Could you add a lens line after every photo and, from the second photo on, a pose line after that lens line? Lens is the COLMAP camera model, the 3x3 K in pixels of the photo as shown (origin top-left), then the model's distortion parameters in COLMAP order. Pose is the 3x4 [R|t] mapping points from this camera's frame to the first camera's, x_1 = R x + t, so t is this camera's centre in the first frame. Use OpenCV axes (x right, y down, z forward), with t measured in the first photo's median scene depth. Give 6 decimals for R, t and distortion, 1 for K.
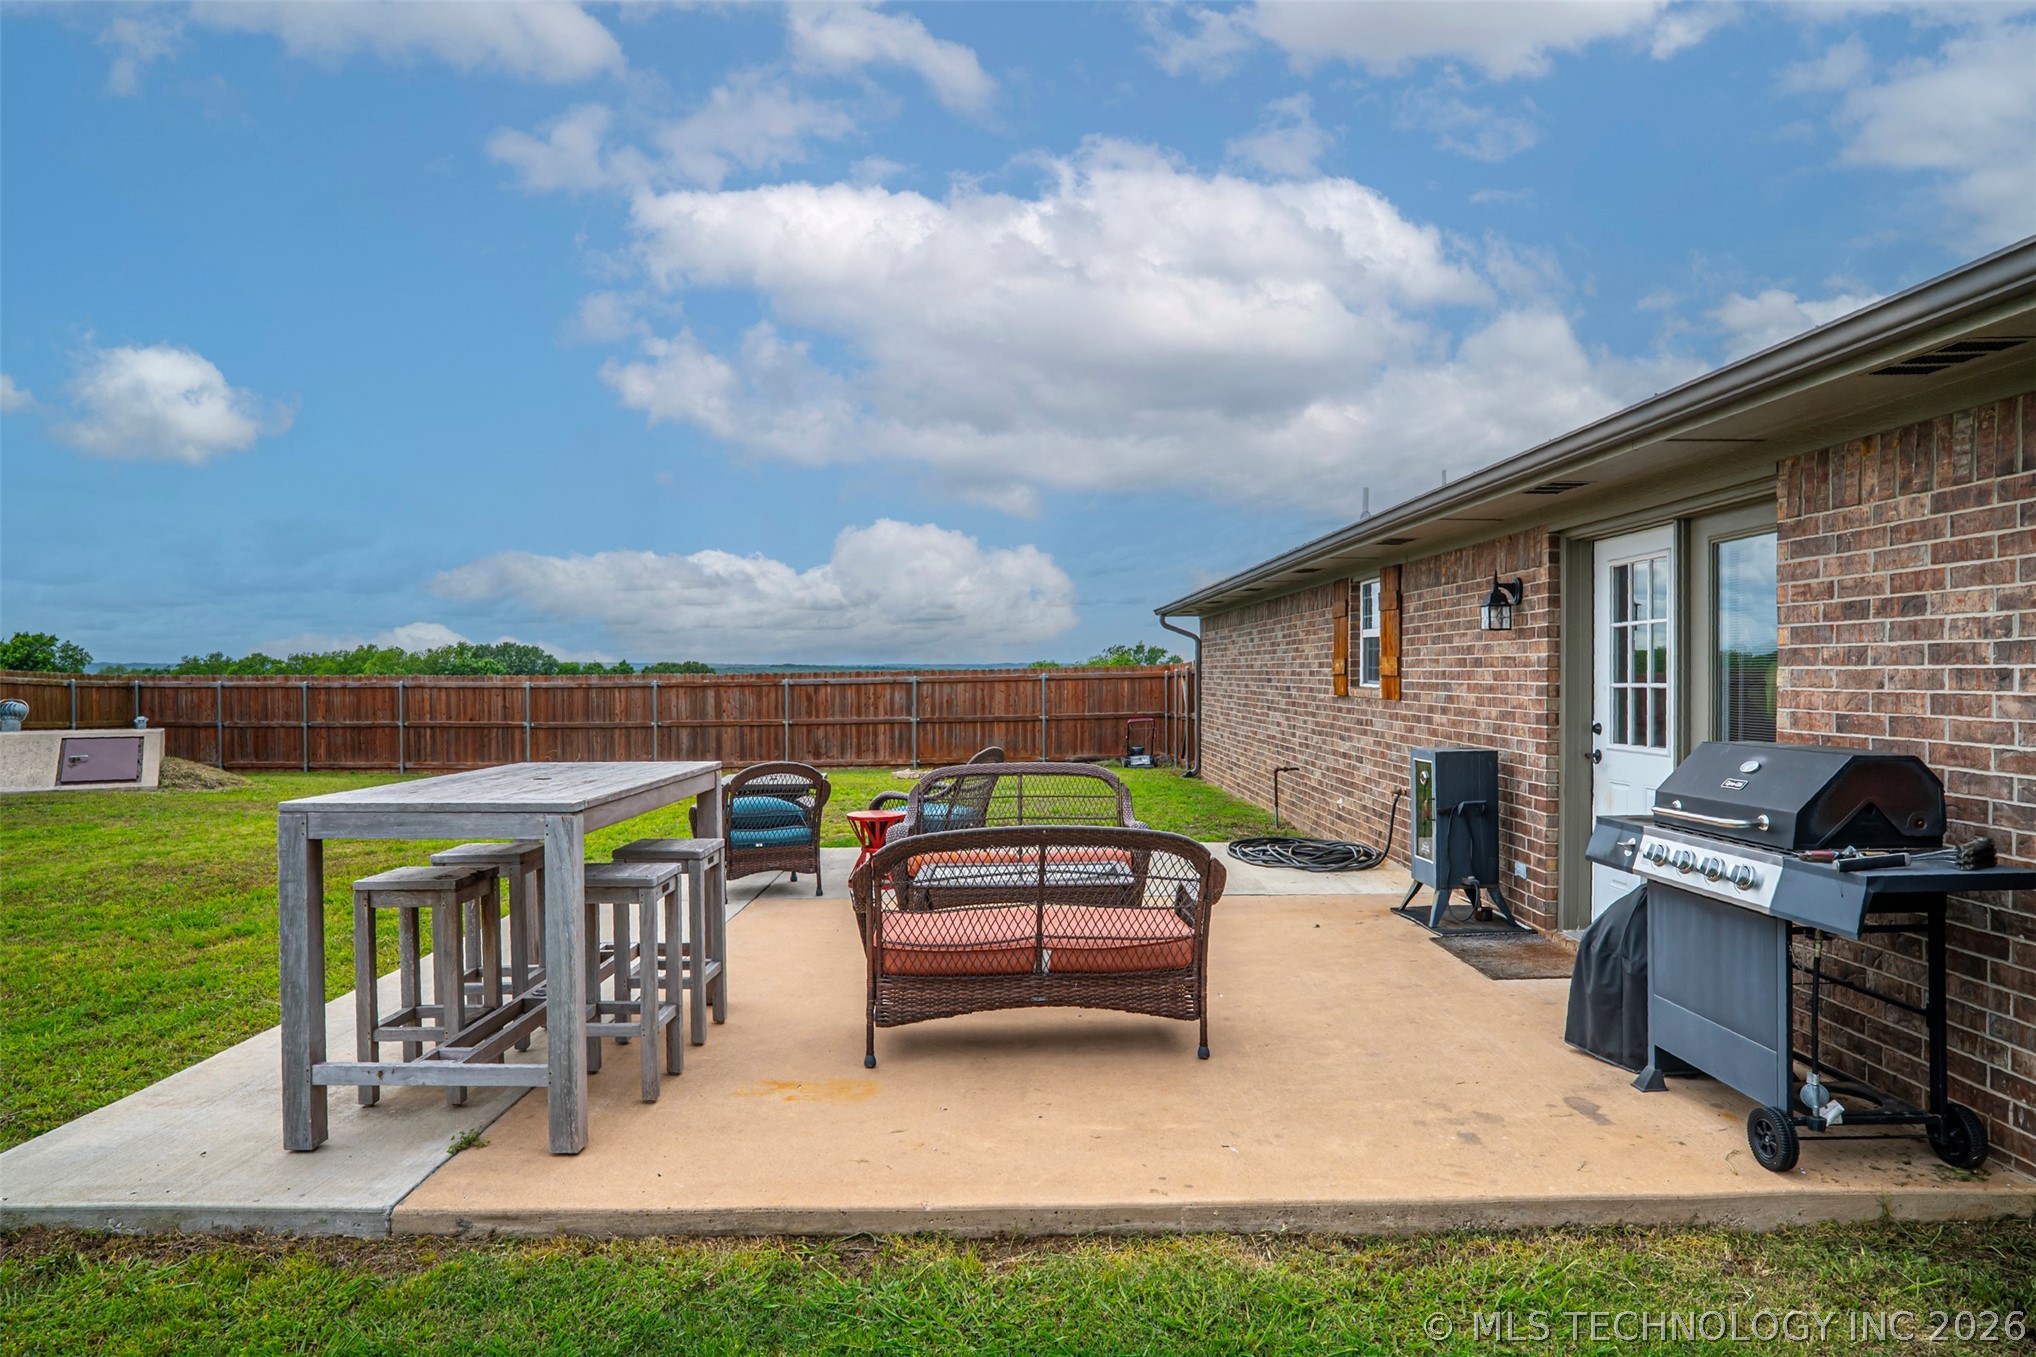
lens RADIAL K [[1239.4, 0, 1018.0], [0, 1239.4, 678.5], [0, 0, 1]] dist [-0.028072, 0.004305]
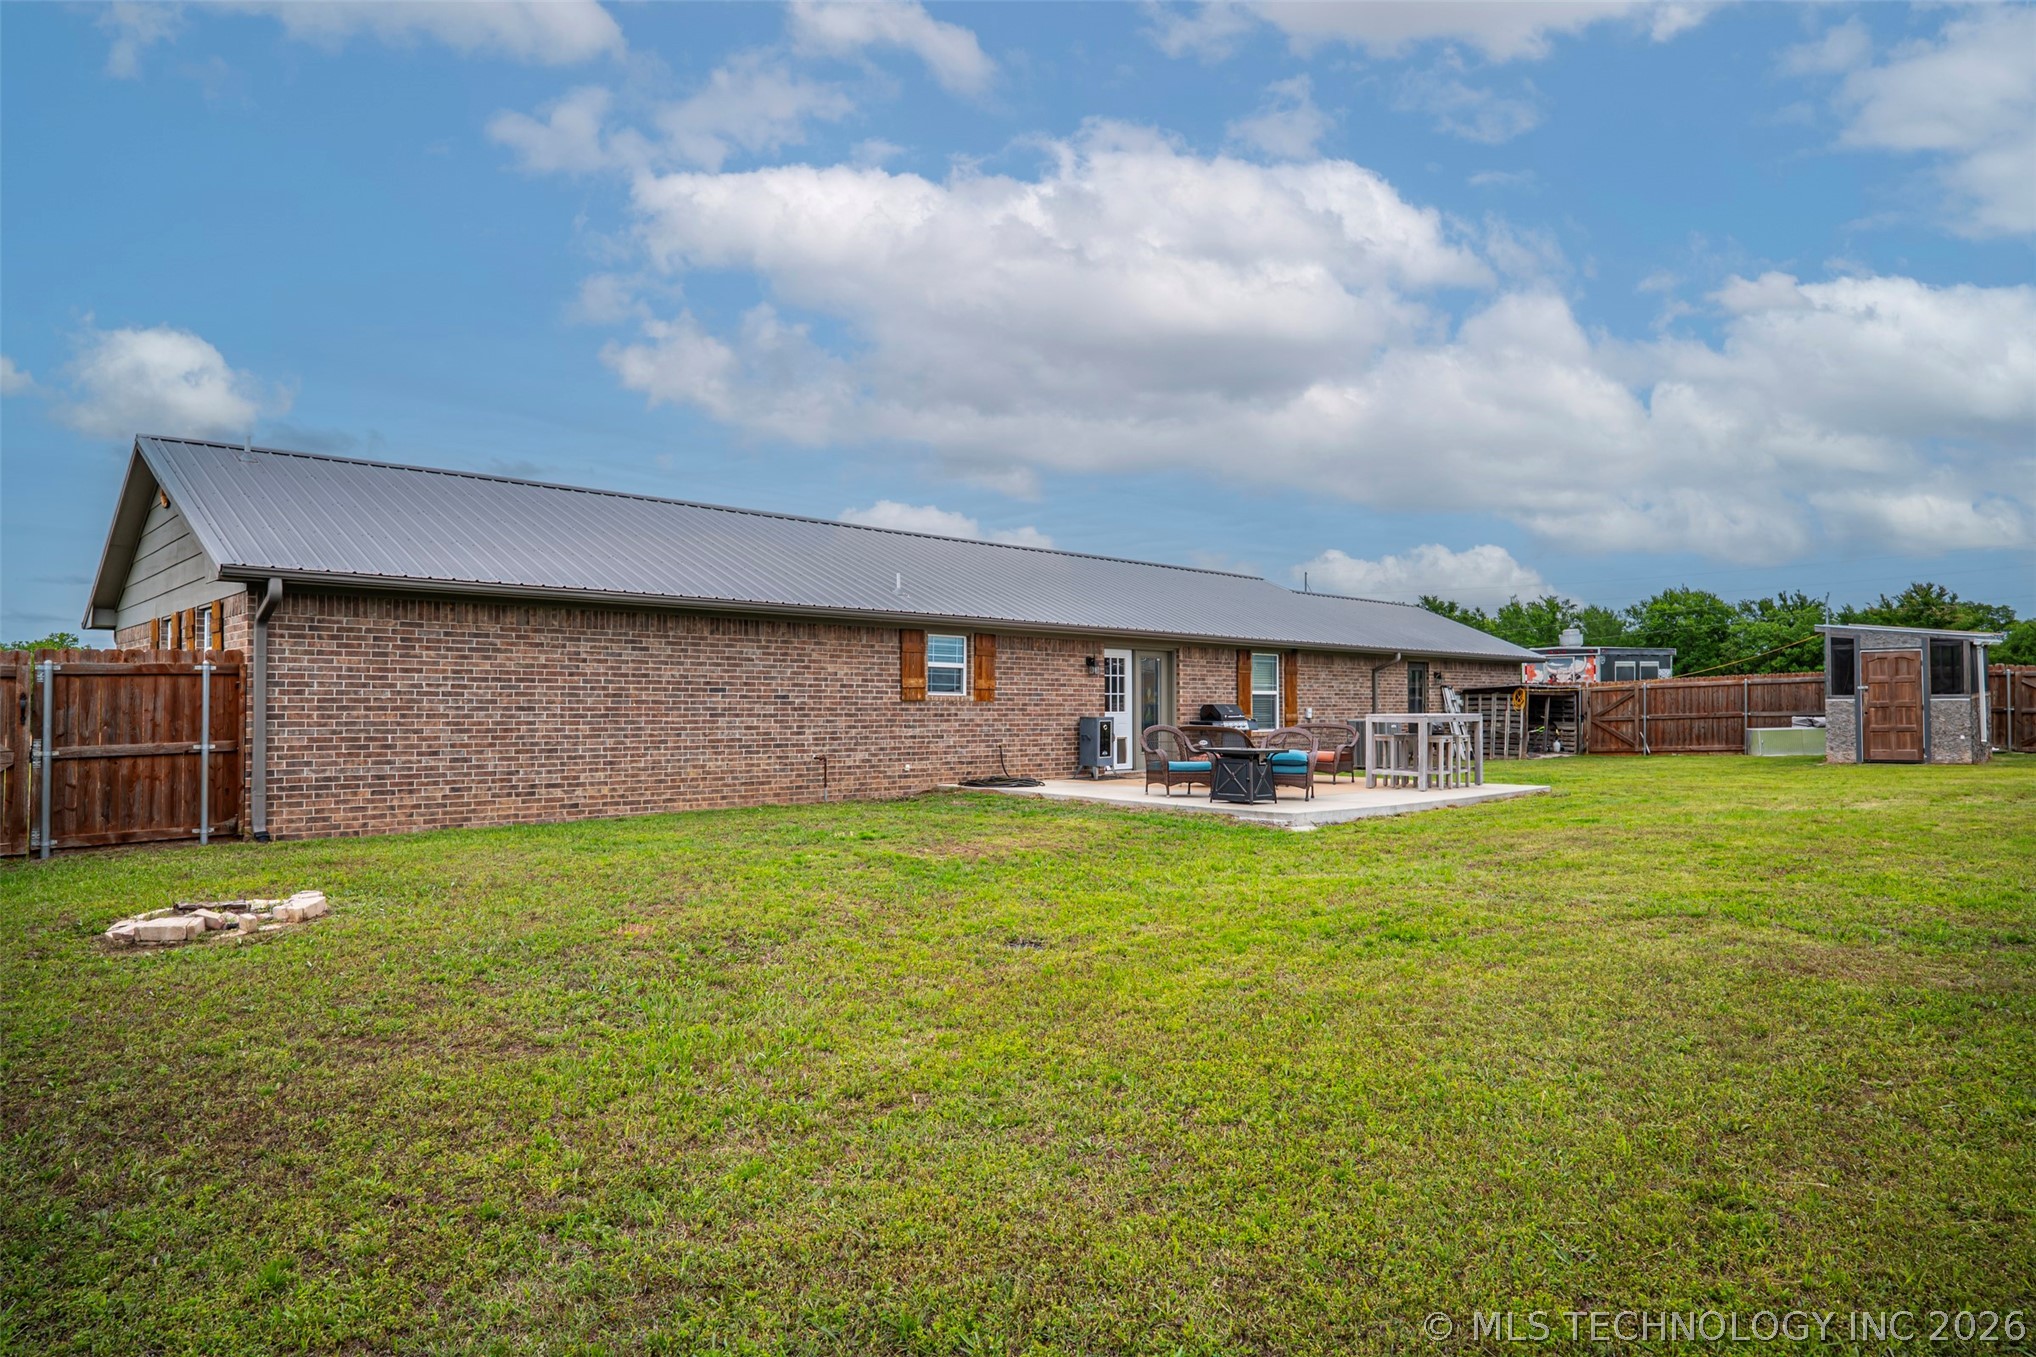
lens RADIAL K [[1239.4, 0, 1018.0], [0, 1239.4, 678.5], [0, 0, 1]] dist [-0.028072, 0.004305]
pose [[-0.704845, 0.021171, 0.709045, -2.575685], [0.005845, 0.999694, -0.024039, 0.065120], [-0.709337, -0.012799, -0.704753, 5.346692]]
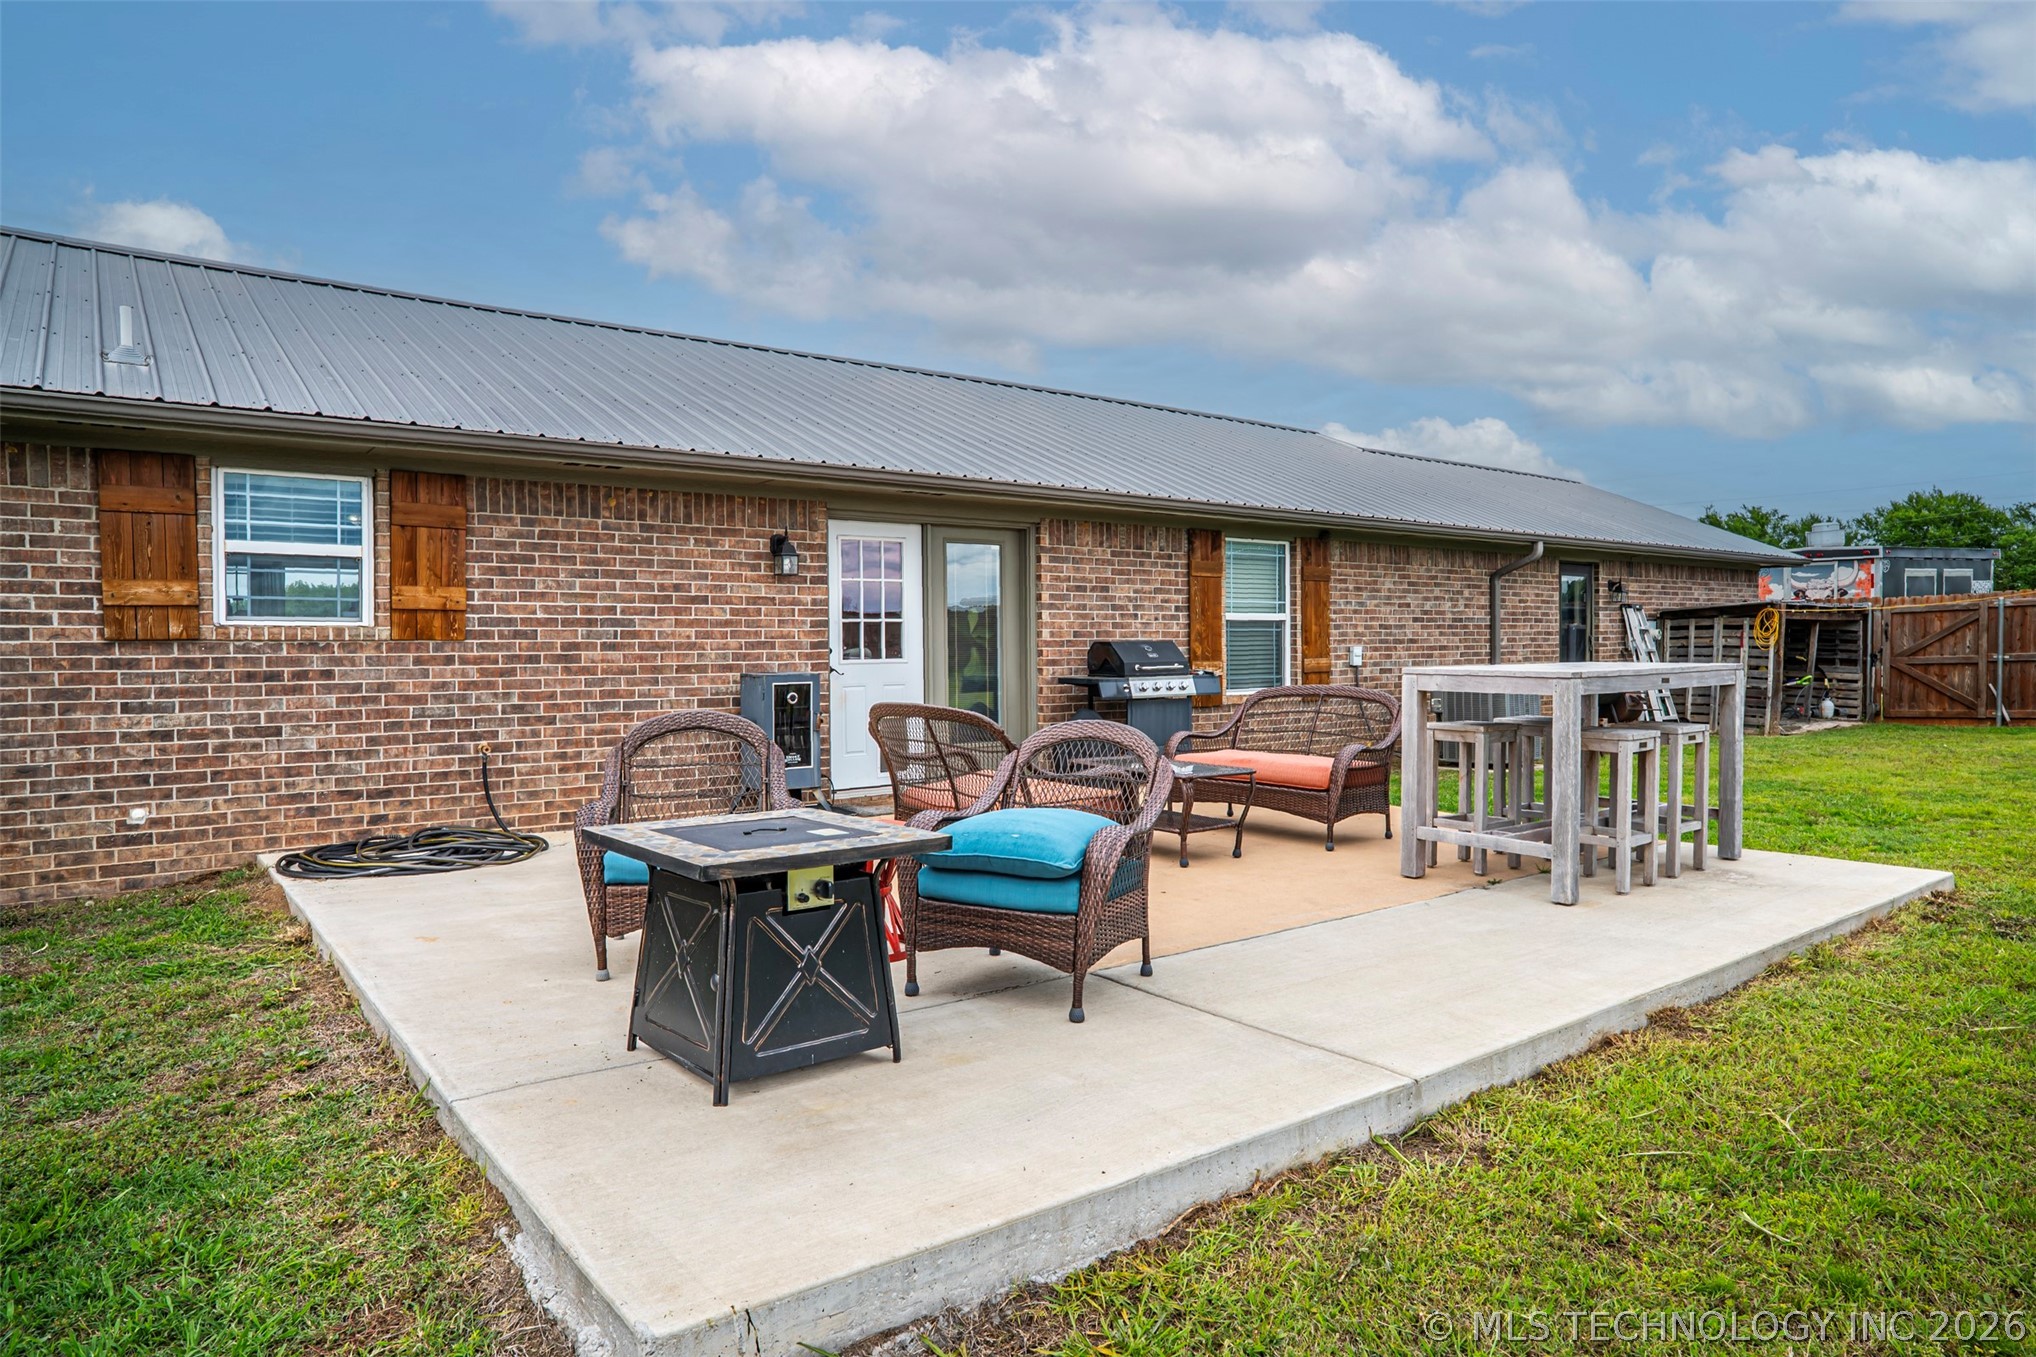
lens RADIAL K [[1239.4, 0, 1018.0], [0, 1239.4, 678.5], [0, 0, 1]] dist [-0.028072, 0.004305]
pose [[-0.612079, -0.011851, 0.790708, -1.255401], [0.013767, 0.999576, 0.025638, 0.061497], [-0.790677, 0.026578, -0.611657, 2.692448]]
